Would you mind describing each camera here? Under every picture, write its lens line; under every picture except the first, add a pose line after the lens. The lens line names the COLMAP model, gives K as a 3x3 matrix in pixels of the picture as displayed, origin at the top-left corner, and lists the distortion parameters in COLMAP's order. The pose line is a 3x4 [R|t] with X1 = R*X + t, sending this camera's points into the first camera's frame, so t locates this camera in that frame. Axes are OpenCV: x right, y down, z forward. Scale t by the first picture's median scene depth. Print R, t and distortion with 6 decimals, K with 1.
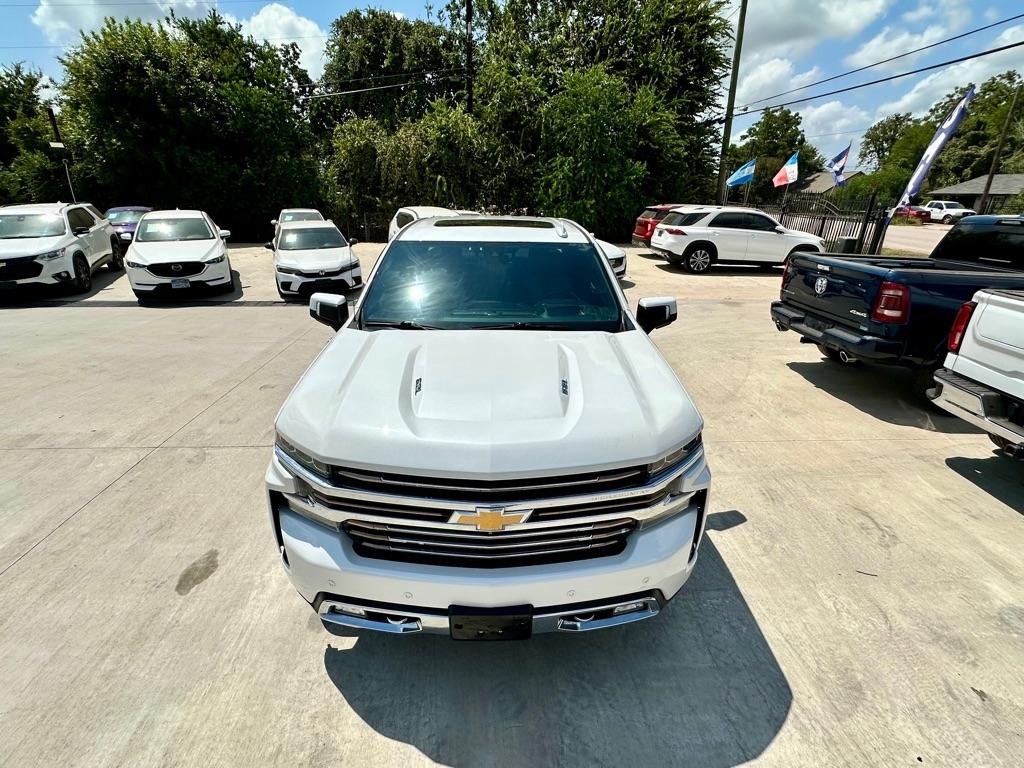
lens RADIAL K [[480.7, 0, 506.9], [0, 480.7, 383.2], [0, 0, 1]] dist [-0.002672, 0.000156]
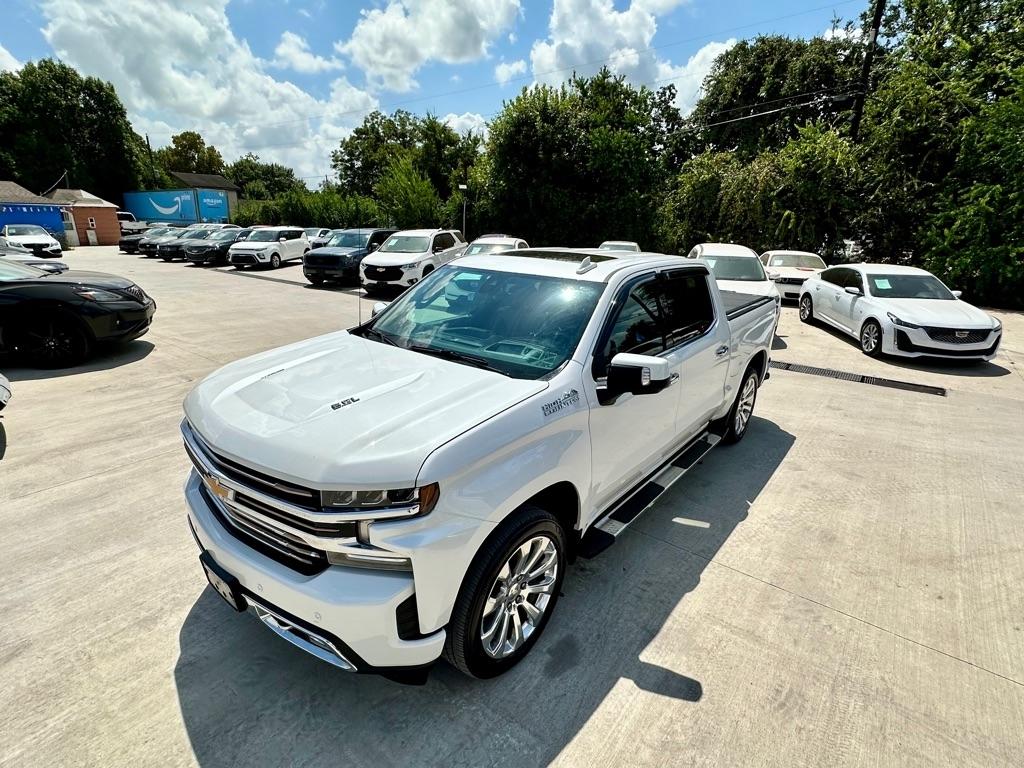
lens RADIAL K [[511.8, 0, 508.8], [0, 511.8, 385.9], [0, 0, 1]] dist [-0.003941, 0.001092]
pose [[0.761426, 0.212217, -0.612531, 0.104886], [-0.259525, 0.965662, 0.011951, -0.013335], [0.594035, 0.149867, 0.790356, 0.034183]]
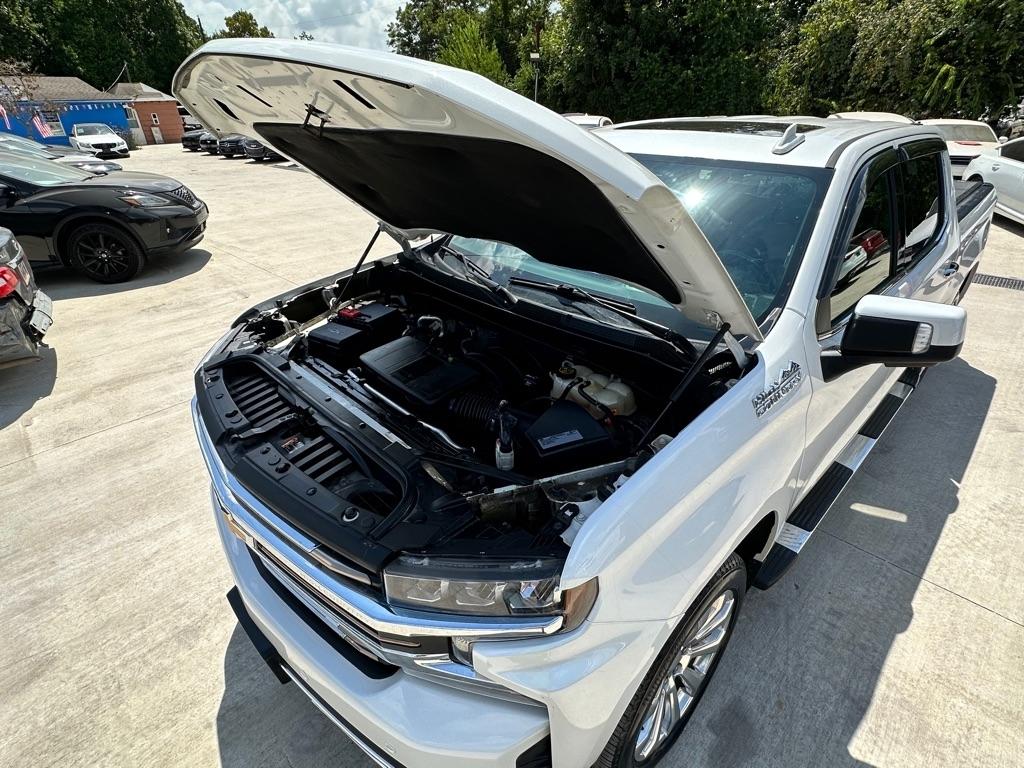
lens RADIAL K [[511.8, 0, 508.8], [0, 511.8, 385.9], [0, 0, 1]] dist [-0.003941, 0.001092]
pose [[0.679336, 0.344171, -0.648112, 0.061474], [-0.254457, 0.938878, 0.231862, -0.018564], [0.688298, 0.007405, 0.725390, 0.061017]]
